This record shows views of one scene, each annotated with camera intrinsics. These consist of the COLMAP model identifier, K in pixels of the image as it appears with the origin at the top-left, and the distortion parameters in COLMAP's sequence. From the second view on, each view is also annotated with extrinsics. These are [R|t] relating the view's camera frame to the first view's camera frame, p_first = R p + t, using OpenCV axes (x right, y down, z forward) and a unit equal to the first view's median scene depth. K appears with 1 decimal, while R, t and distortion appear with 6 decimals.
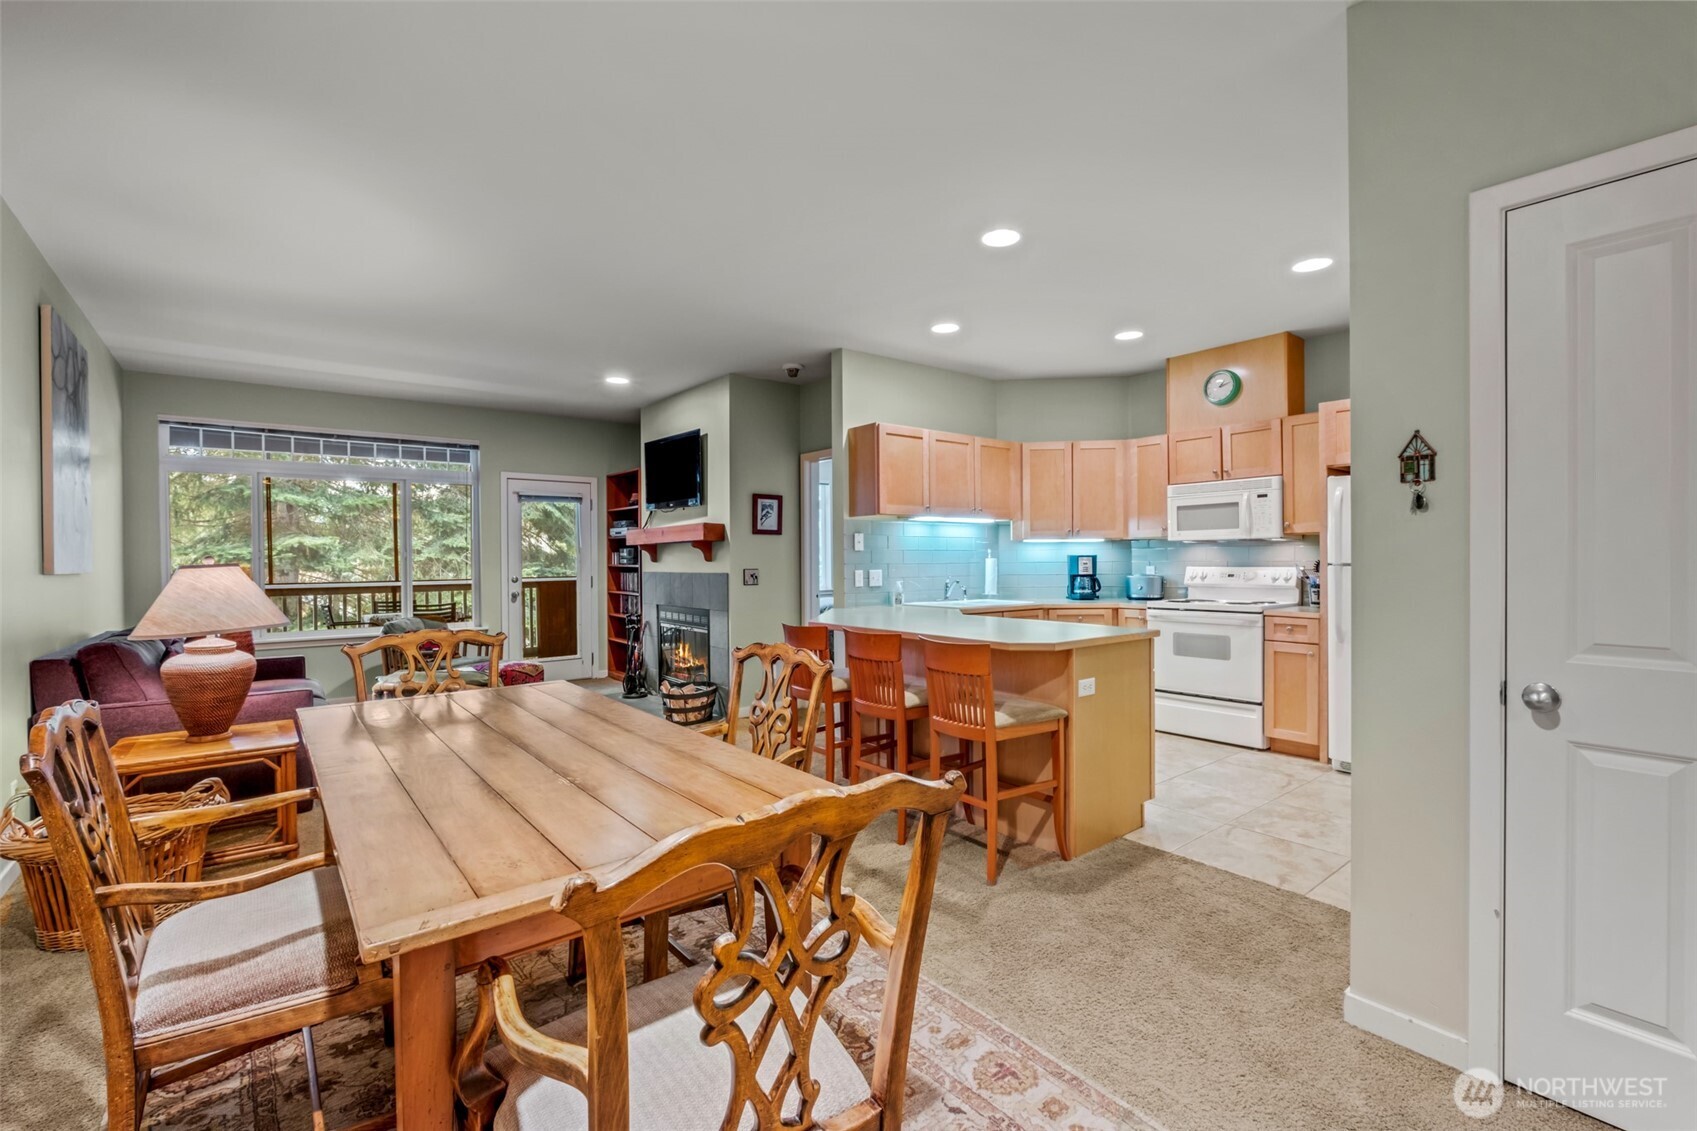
lens RADIAL K [[746.1, 0, 849.2], [0, 746.1, 556.6], [0, 0, 1]] dist [-0.006793, 0.001127]
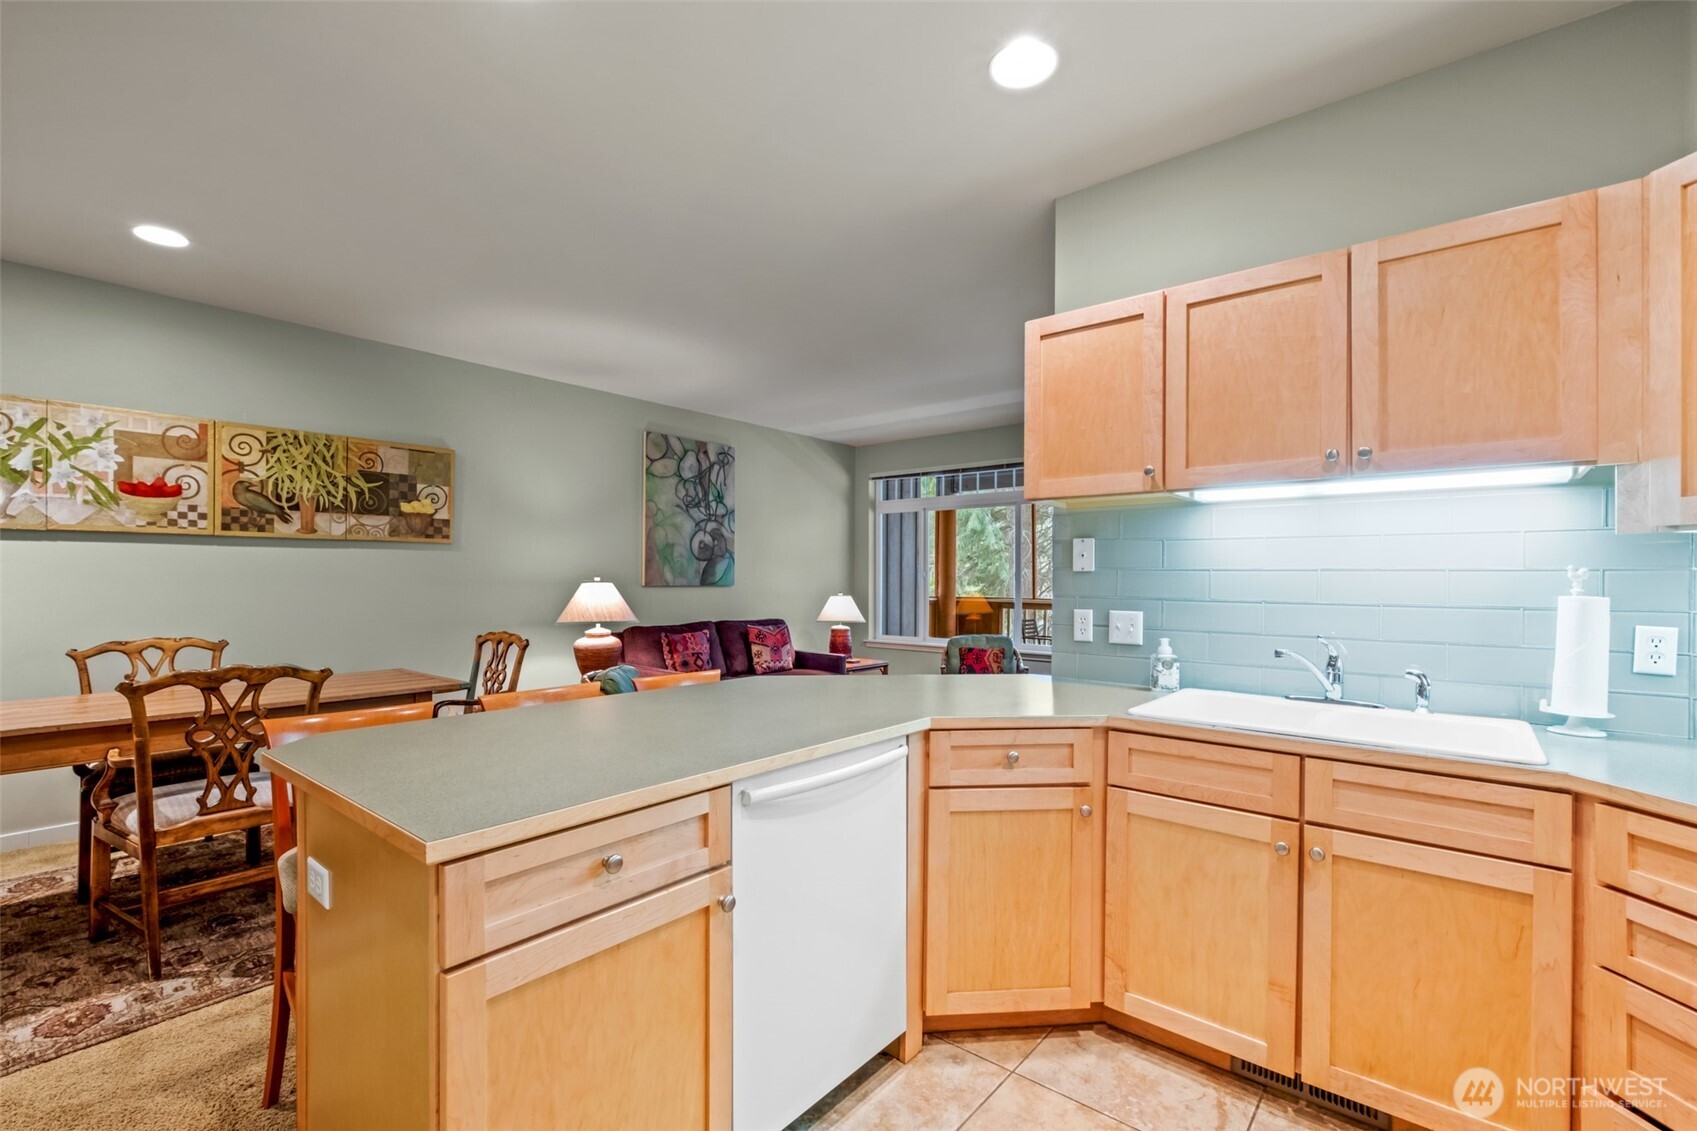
lens RADIAL K [[746.1, 0, 841.8], [0, 746.1, 578.0], [0, 0, 1]] dist [-0.006793, 0.001127]
pose [[0.198405, 0.009134, -0.980078, 0.456507], [-0.005489, 0.999951, 0.008208, -0.006322], [0.980105, 0.003751, 0.198445, 0.686343]]
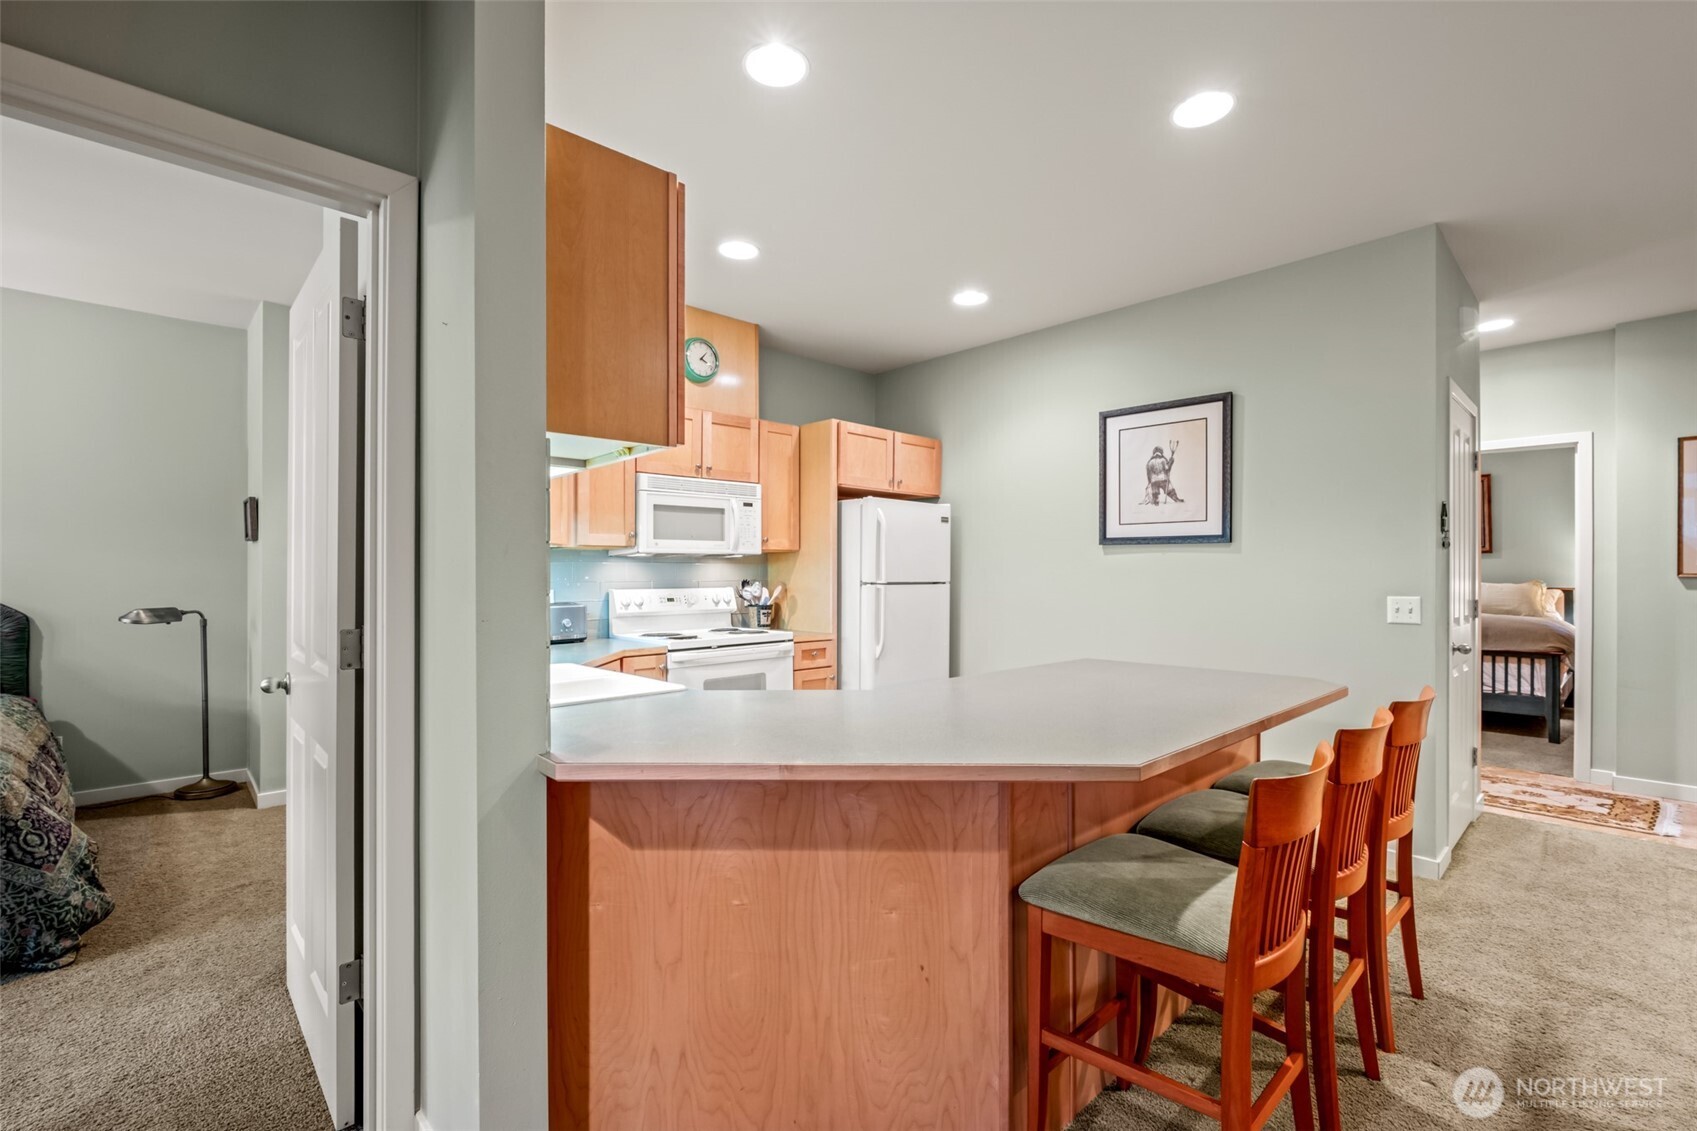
lens RADIAL K [[746.1, 0, 849.6], [0, 746.1, 569.7], [0, 0, 1]] dist [-0.006793, 0.001127]
pose [[-0.086685, 0.013195, 0.996148, -0.271559], [0.000137, 0.999912, -0.013233, 0.003841], [-0.996236, -0.001010, -0.086679, 0.842872]]
